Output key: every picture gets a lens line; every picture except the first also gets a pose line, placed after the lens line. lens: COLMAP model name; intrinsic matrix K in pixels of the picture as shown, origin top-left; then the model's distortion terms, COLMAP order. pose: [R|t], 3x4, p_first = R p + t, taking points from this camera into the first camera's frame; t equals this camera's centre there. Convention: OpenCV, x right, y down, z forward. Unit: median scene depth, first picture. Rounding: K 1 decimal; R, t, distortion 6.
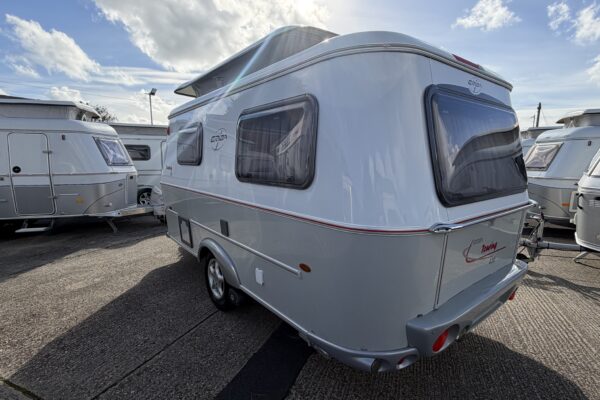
lens RADIAL K [[302.5, 0, 299.4], [0, 302.5, 199.6], [0, 0, 1]] dist [-0.000866, -0.001187]
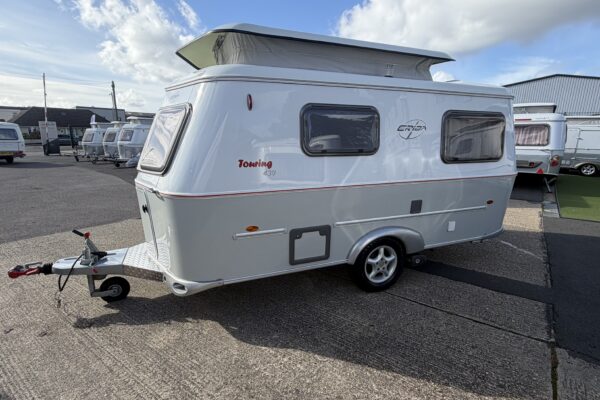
lens RADIAL K [[302.5, 0, 297.5], [0, 302.5, 200.9], [0, 0, 1]] dist [-0.000866, -0.001187]
pose [[0.284425, -0.207618, 0.935947, -1.474328], [0.130165, 0.975592, 0.176856, -0.195573], [-0.949821, 0.071525, 0.304507, 1.088281]]
